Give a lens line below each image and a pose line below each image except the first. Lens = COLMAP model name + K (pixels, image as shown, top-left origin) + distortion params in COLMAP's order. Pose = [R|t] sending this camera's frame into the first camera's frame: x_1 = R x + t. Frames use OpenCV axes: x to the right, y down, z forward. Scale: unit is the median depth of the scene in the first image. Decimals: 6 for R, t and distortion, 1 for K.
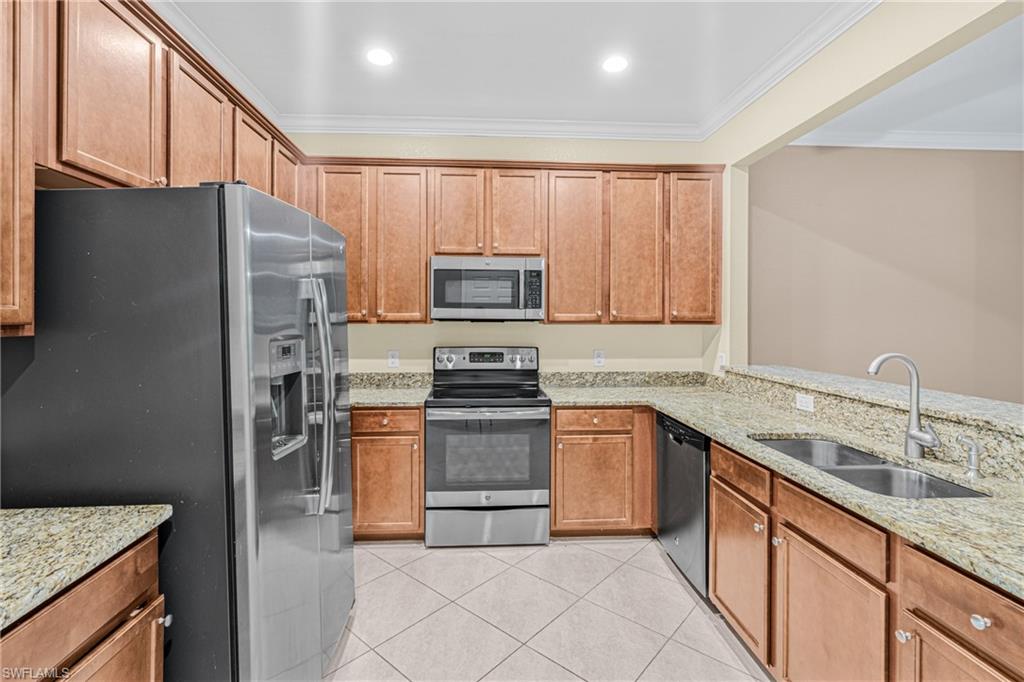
lens RADIAL K [[494.0, 0, 509.5], [0, 494.0, 317.3], [0, 0, 1]] dist [0.002687, 0.000337]
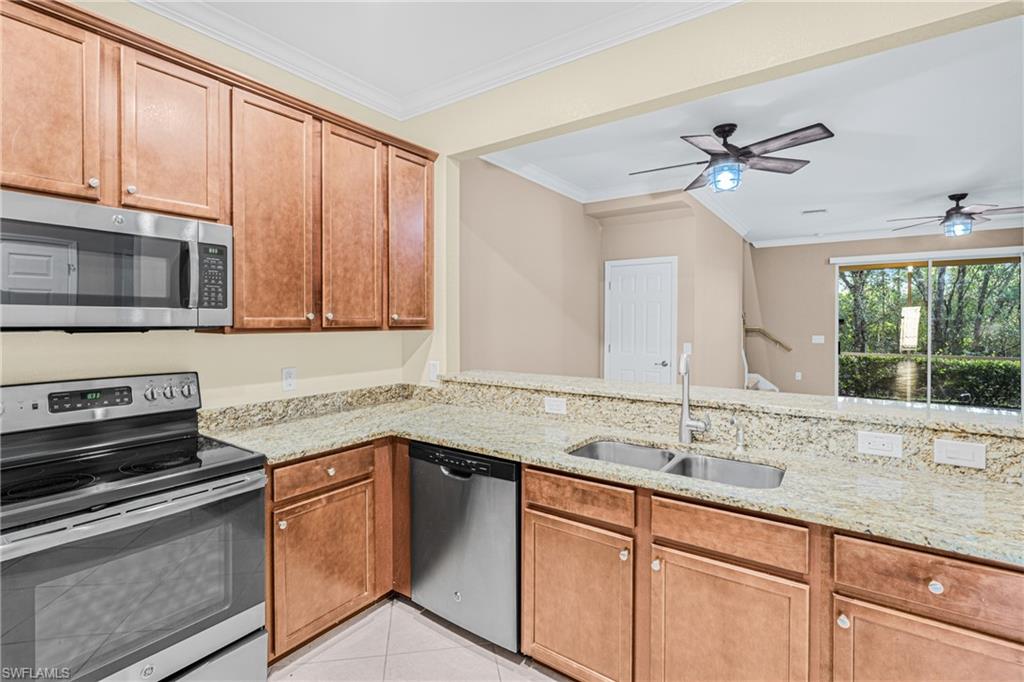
lens RADIAL K [[479.9, 0, 509.1], [0, 479.9, 324.9], [0, 0, 1]] dist [-0.003446, -0.000408]
pose [[0.630225, -0.008484, 0.776366, -0.171818], [0.002777, 0.999959, 0.008674, -0.001450], [-0.776407, -0.003311, 0.630223, 0.348994]]
